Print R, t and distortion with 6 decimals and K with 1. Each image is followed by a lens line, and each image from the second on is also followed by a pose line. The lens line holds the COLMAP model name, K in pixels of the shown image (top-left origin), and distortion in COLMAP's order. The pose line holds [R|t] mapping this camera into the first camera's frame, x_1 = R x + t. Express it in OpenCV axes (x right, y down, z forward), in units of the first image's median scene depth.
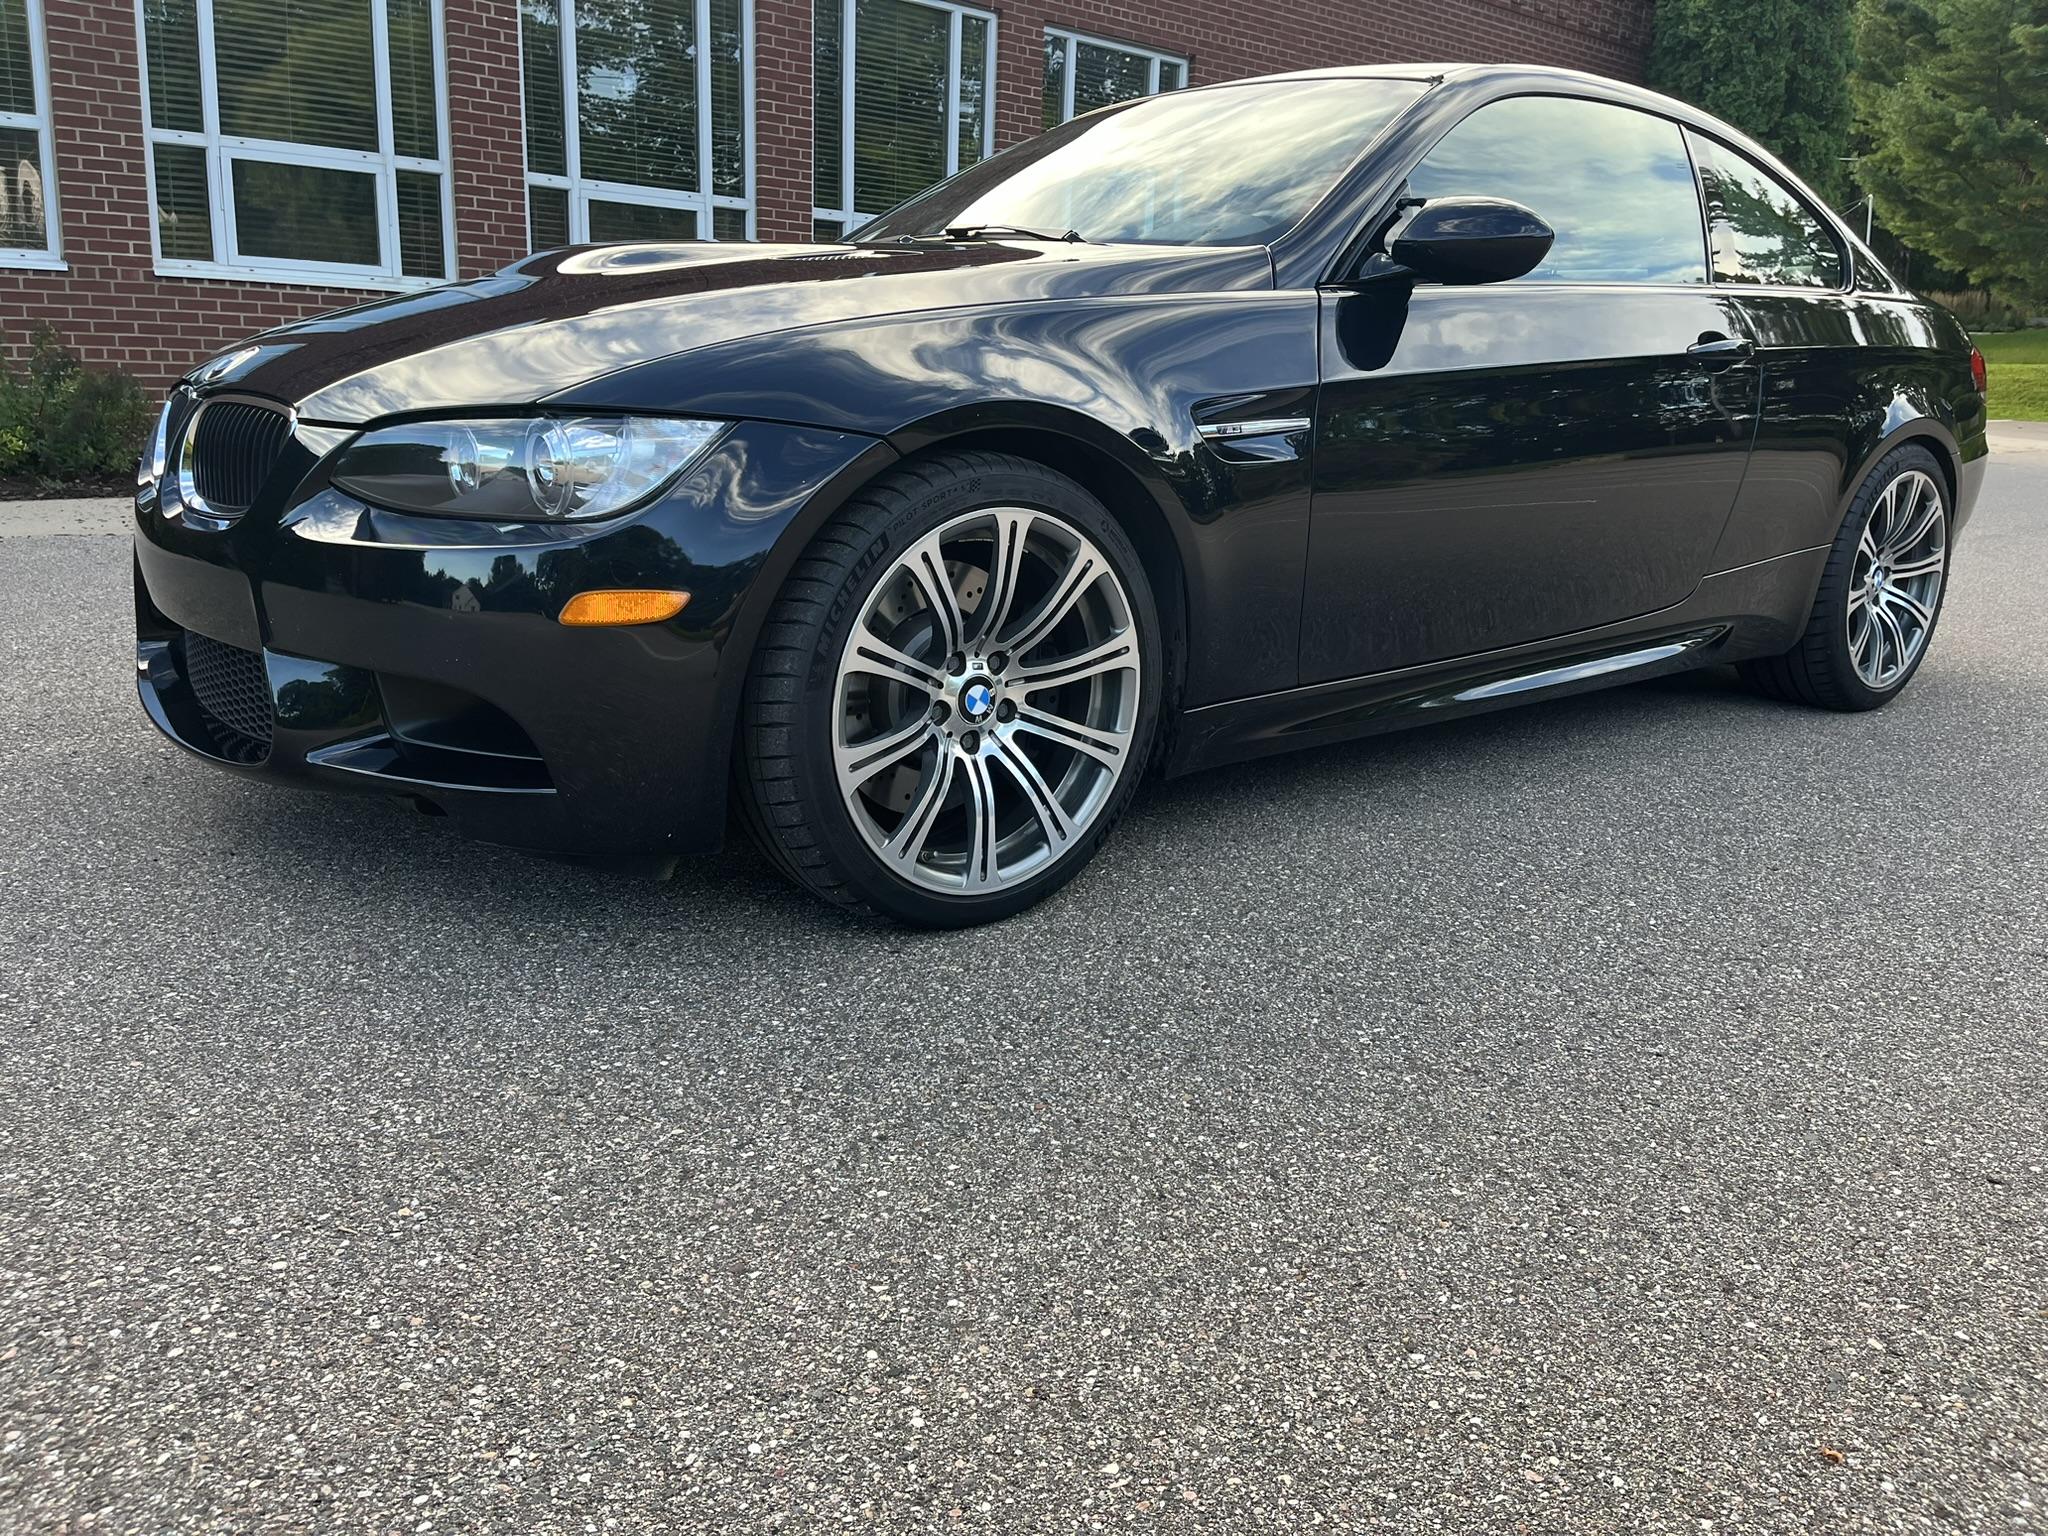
lens RADIAL K [[1533.3, 0, 1038.1], [0, 1533.3, 754.6], [0, 0, 1]] dist [0.089453, -0.133928]
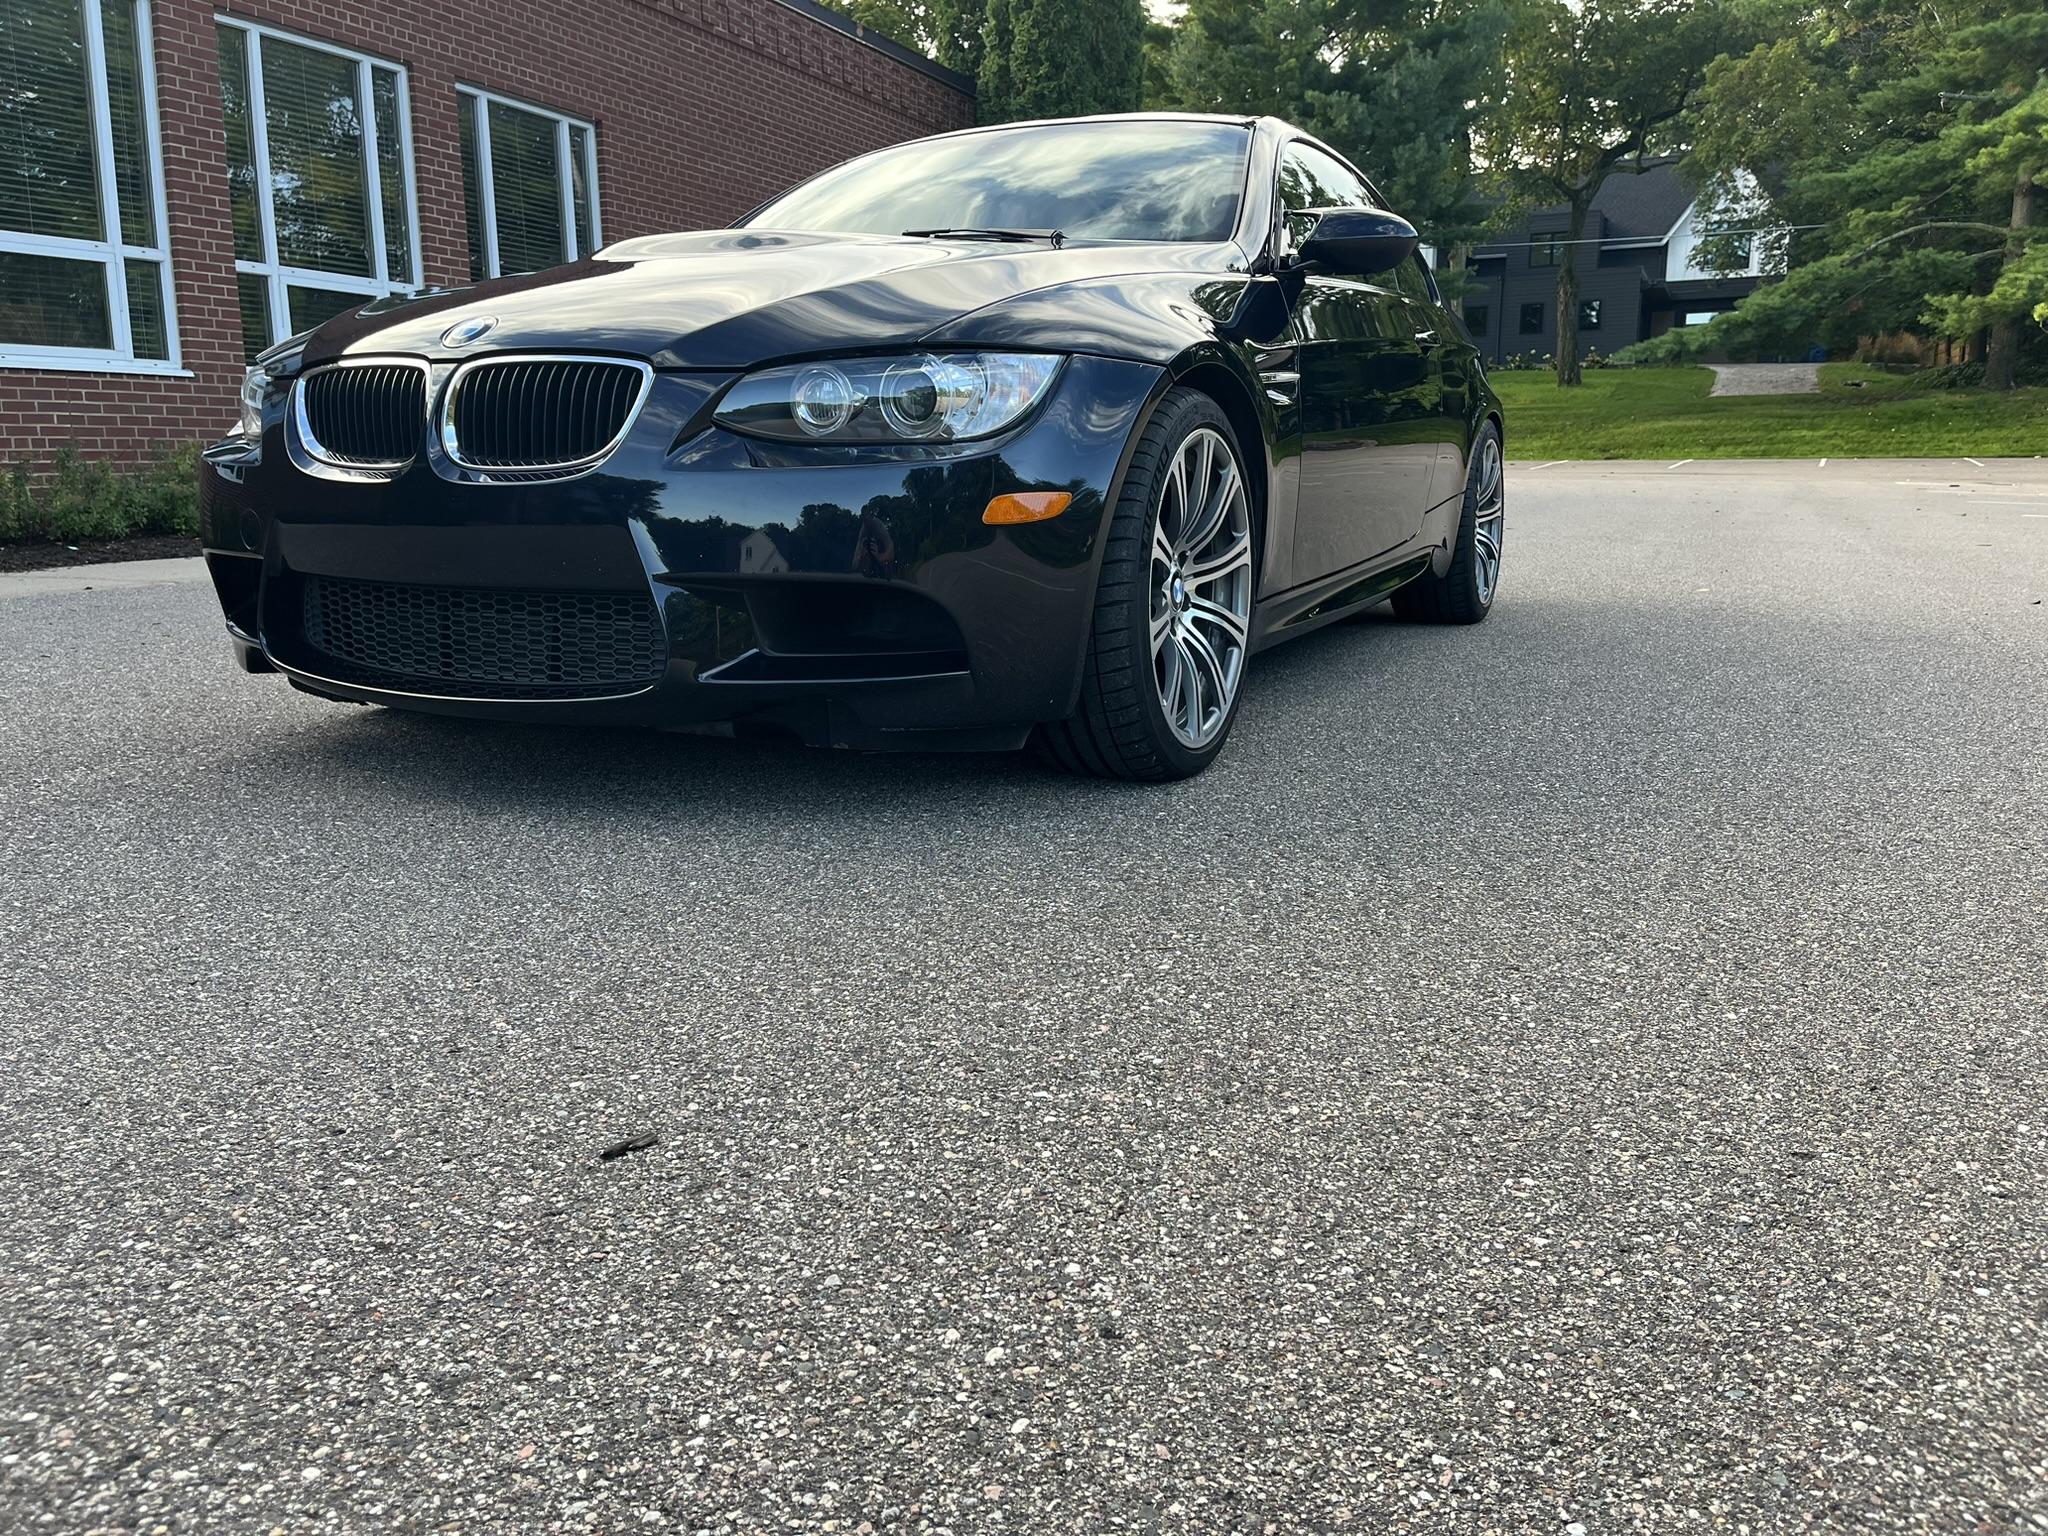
lens RADIAL K [[1525.2, 0, 1024.9], [0, 1525.2, 768.0], [0, 0, 1]] dist [0.110238, -0.158152]
pose [[0.906307, -0.121131, 0.404889, -0.172053], [0.136657, 0.990573, -0.009542, 0.026030], [-0.399916, 0.063979, 0.914316, -0.017974]]
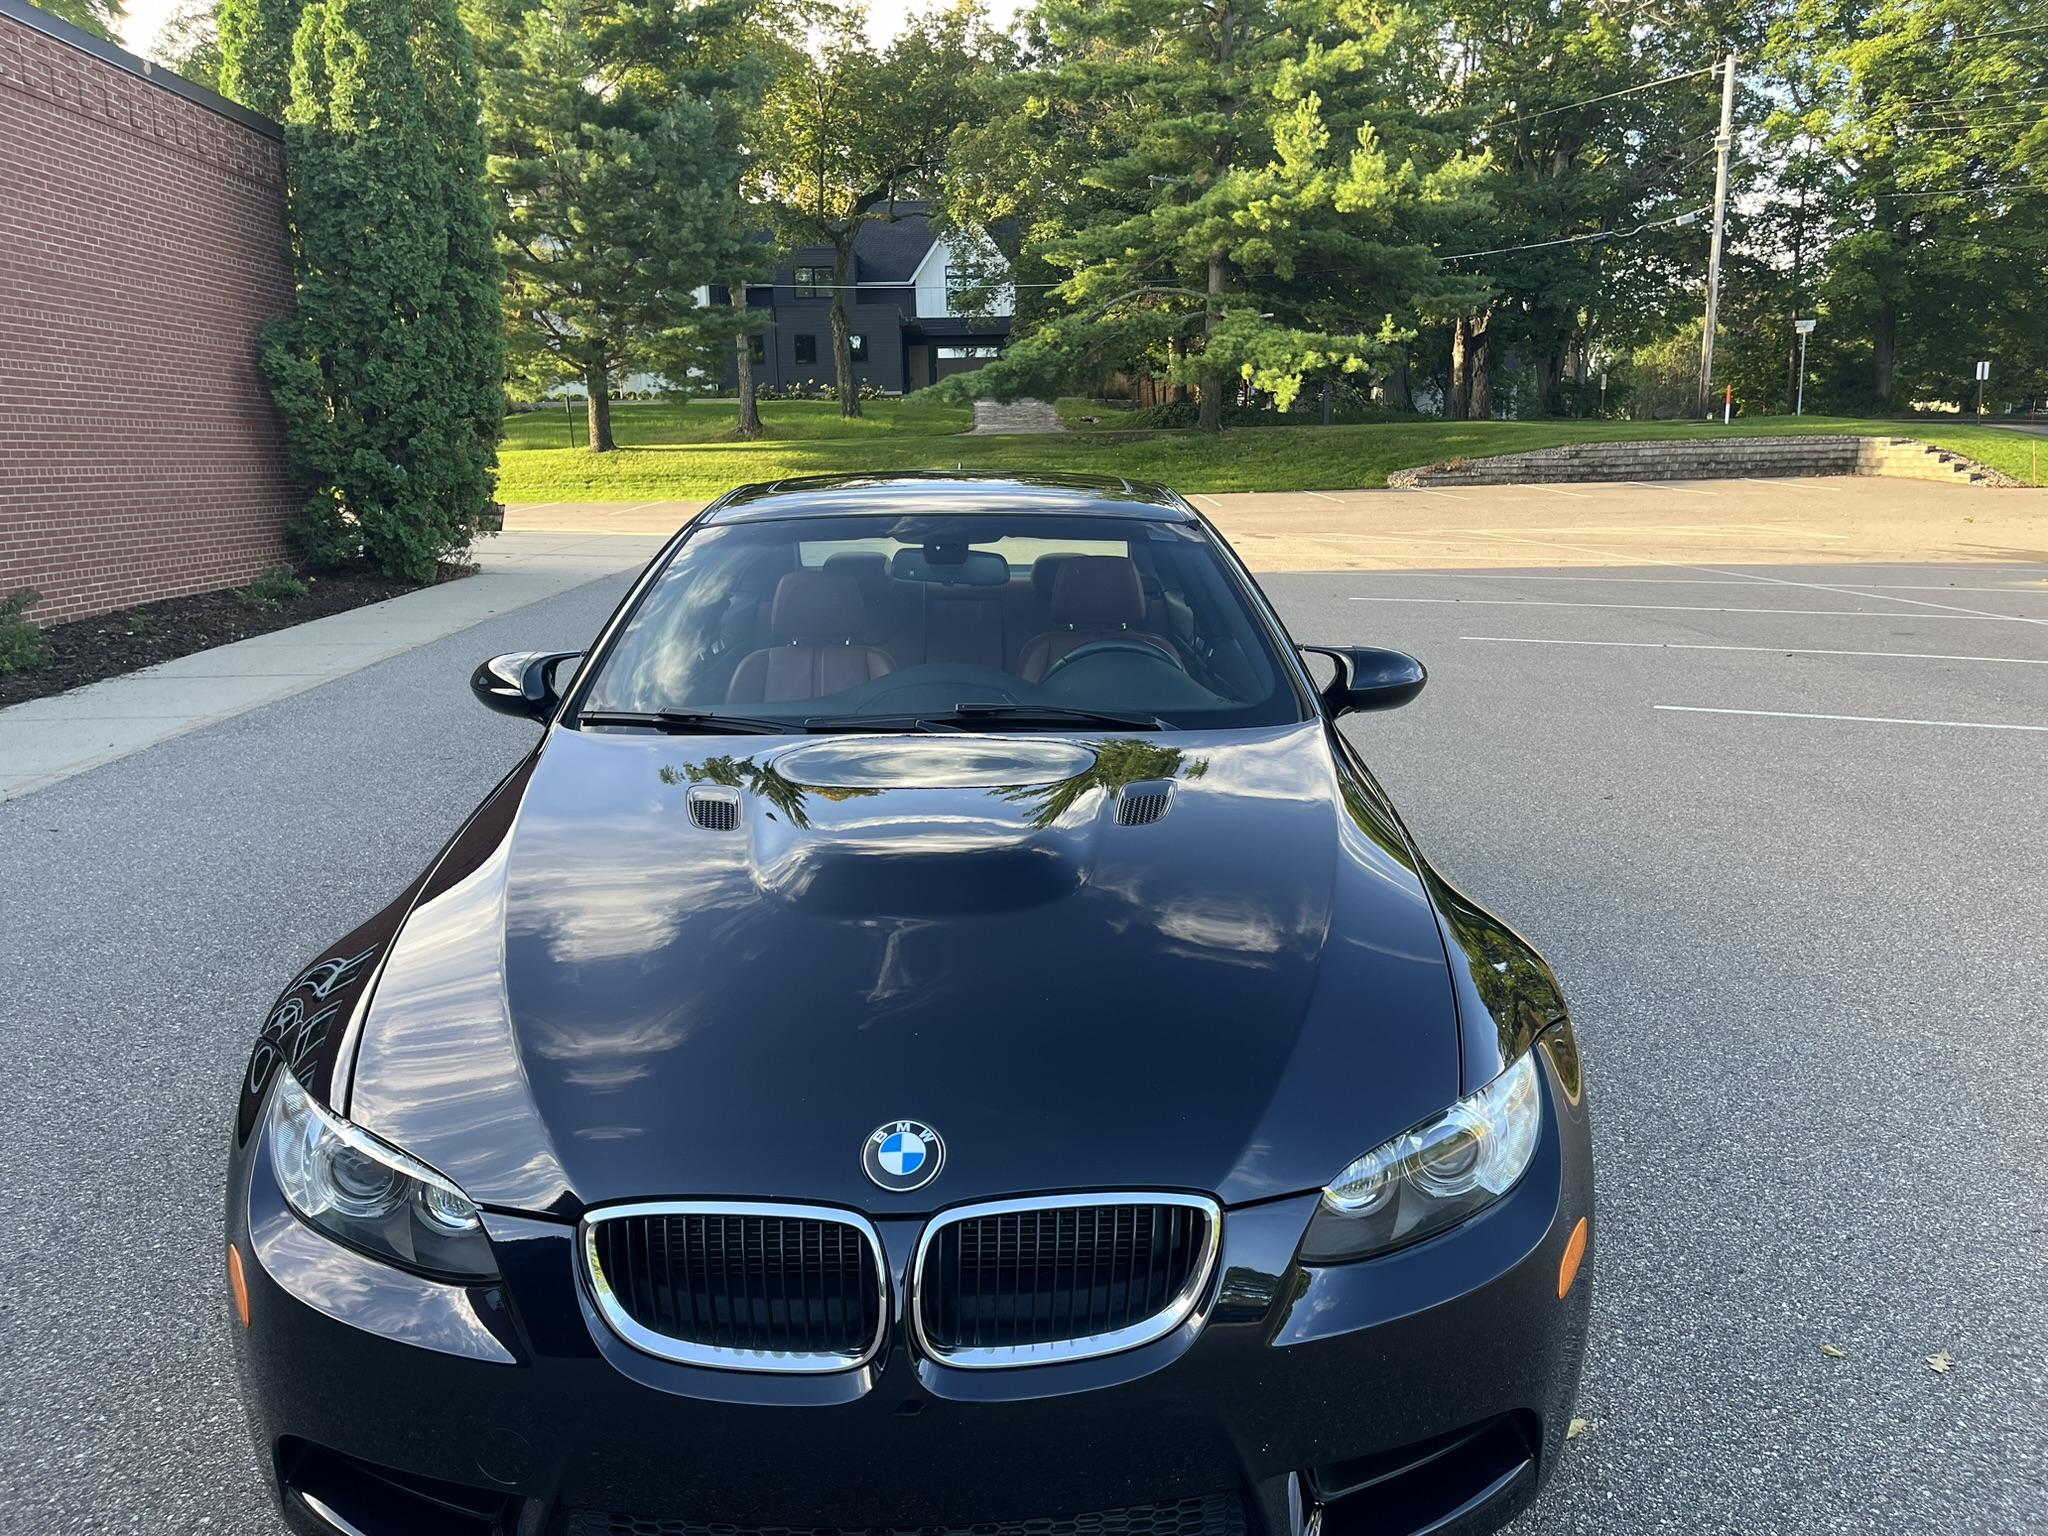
lens RADIAL K [[1530.8, 0, 1034.6], [0, 1530.8, 742.9], [0, 0, 1]] dist [0.082544, -0.116921]
pose [[0.616649, -0.187197, 0.764658, -0.273903], [0.223983, 0.972893, 0.057547, -0.128350], [-0.754702, 0.135784, 0.641862, 0.121090]]
